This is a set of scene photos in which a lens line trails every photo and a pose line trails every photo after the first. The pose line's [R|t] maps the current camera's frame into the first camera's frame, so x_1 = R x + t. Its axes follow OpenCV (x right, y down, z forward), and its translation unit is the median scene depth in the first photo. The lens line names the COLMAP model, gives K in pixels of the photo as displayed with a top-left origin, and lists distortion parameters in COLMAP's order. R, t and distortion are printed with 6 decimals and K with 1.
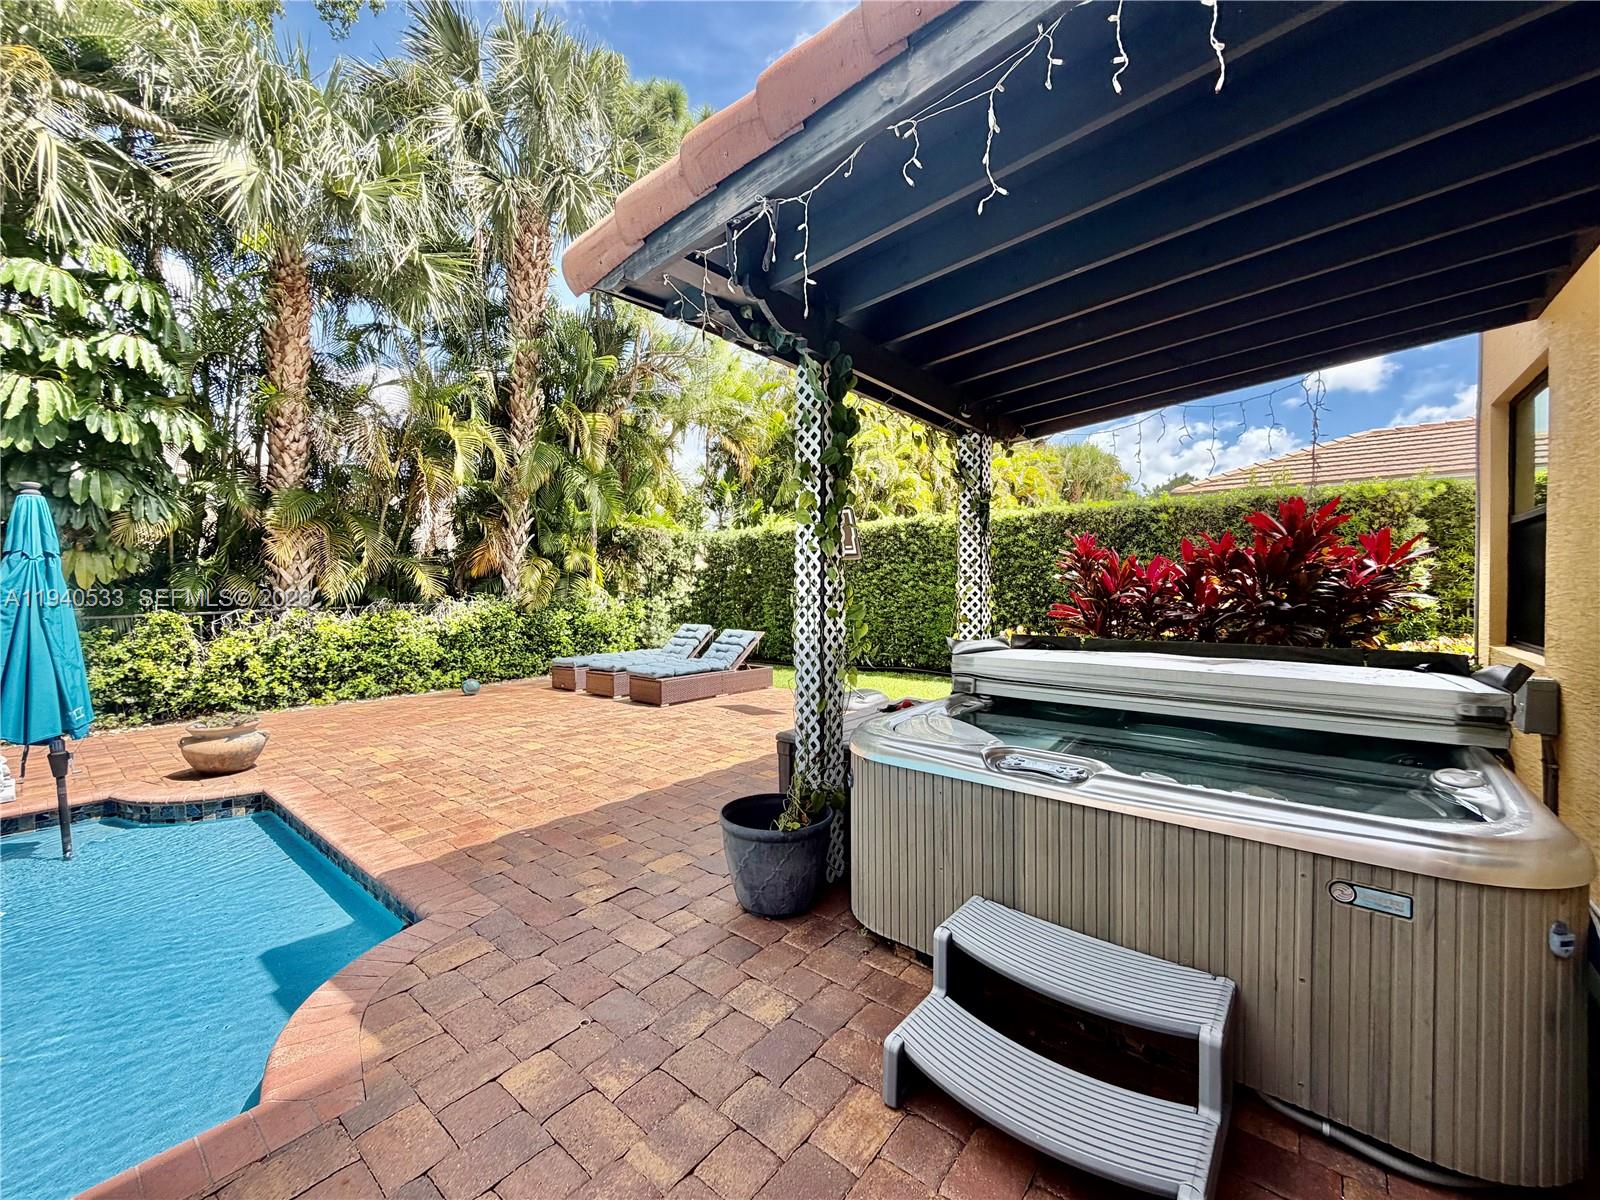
lens RADIAL K [[638.9, 0, 797.3], [0, 638.9, 598.4], [0, 0, 1]] dist [0.001424, 0.000317]
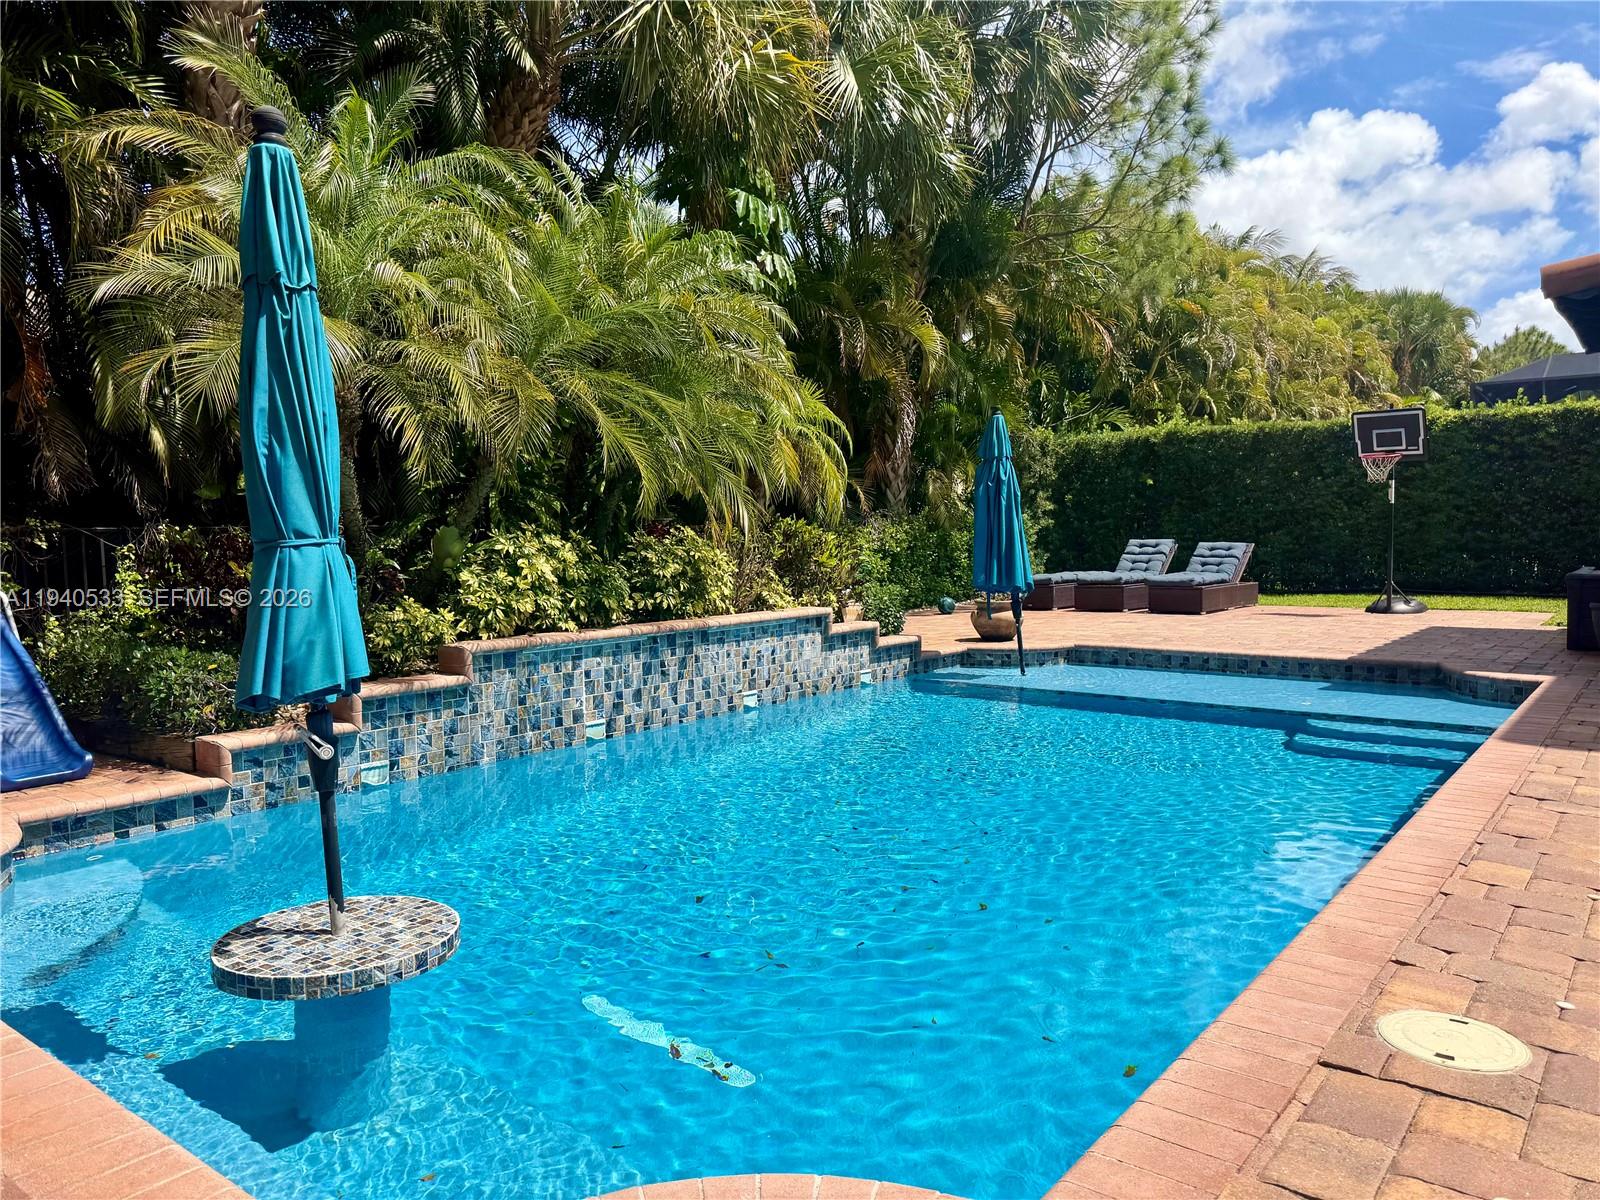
lens RADIAL K [[1120.3, 0, 800.0], [0, 1120.3, 600.0], [0, 0, 1]] dist [0.095994, -0.113564]
pose [[0.999696, -0.012041, 0.021532, -0.930894], [0.010982, 0.998756, 0.048635, 0.059128], [-0.022090, -0.048384, 0.998585, -0.772777]]
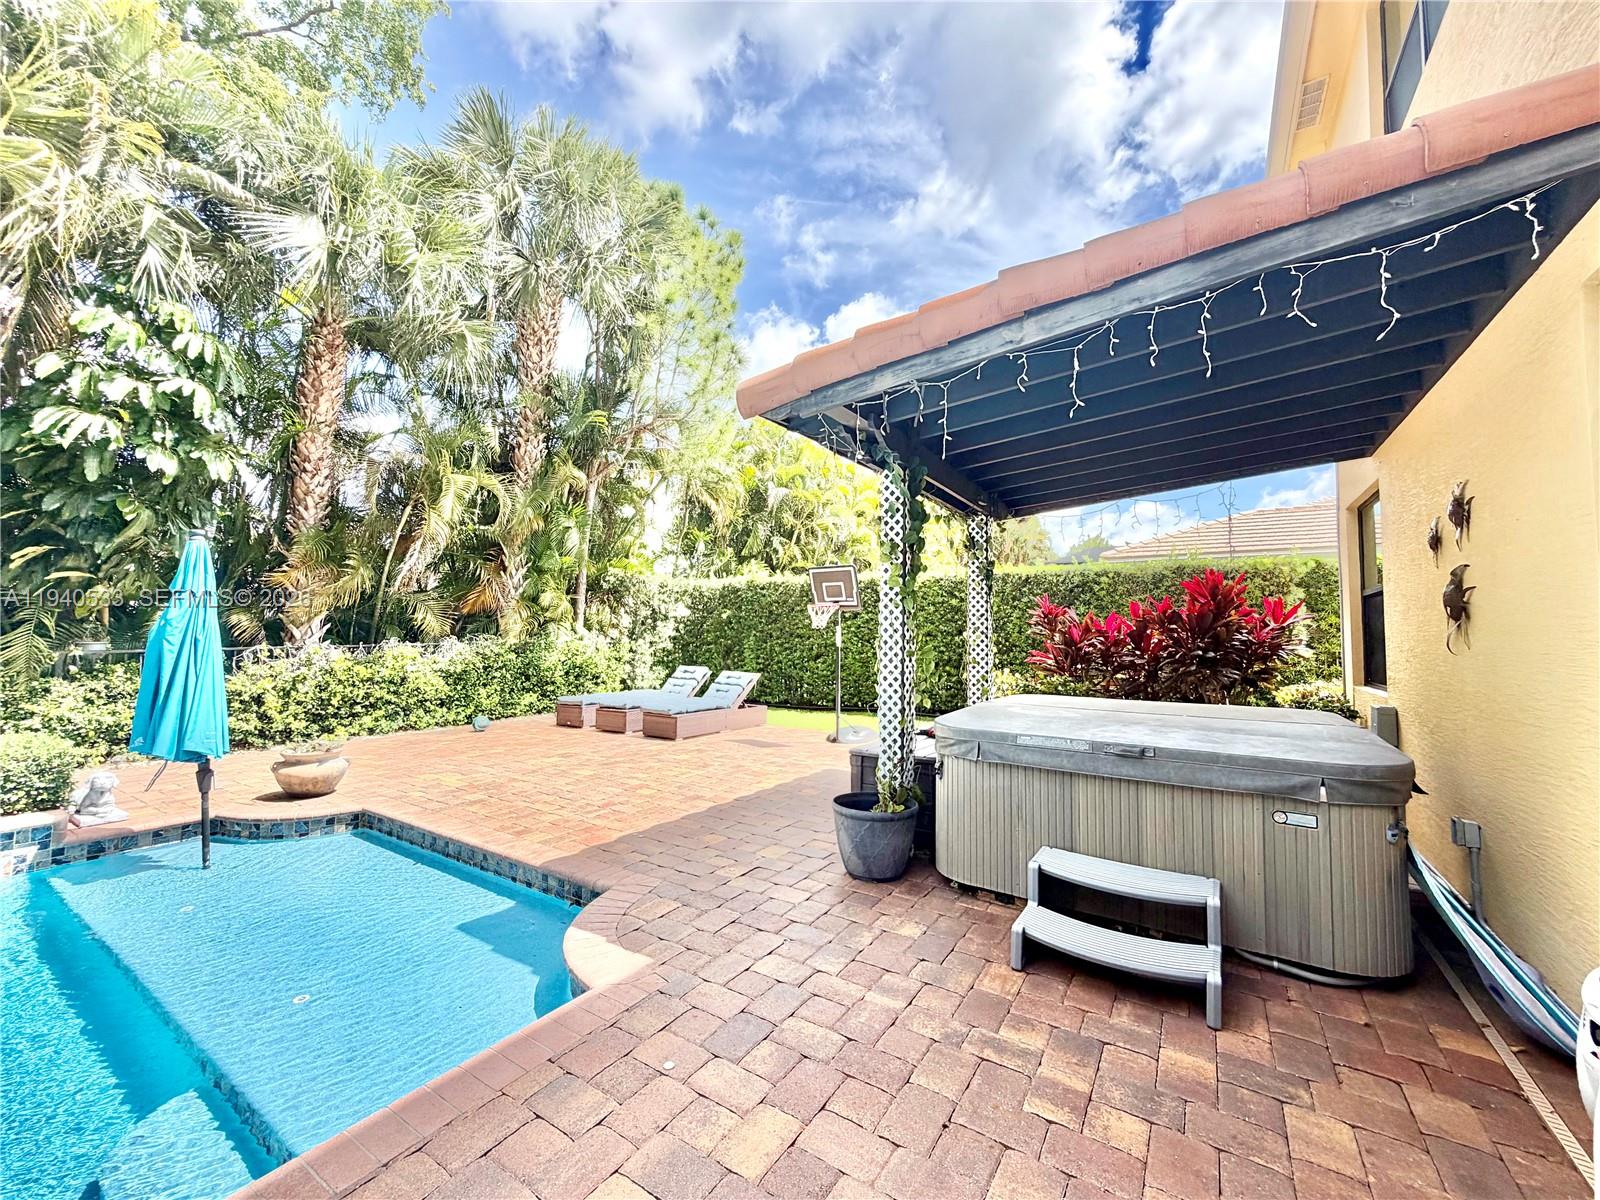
lens RADIAL K [[639.4, 0, 797.1], [0, 639.4, 599.3], [0, 0, 1]] dist [0.000439, 0.000240]
pose [[0.993680, 0.023271, 0.109813, -0.143228], [-0.015300, 0.997223, -0.072879, 0.005022], [-0.111205, 0.070739, 0.991277, -0.134559]]
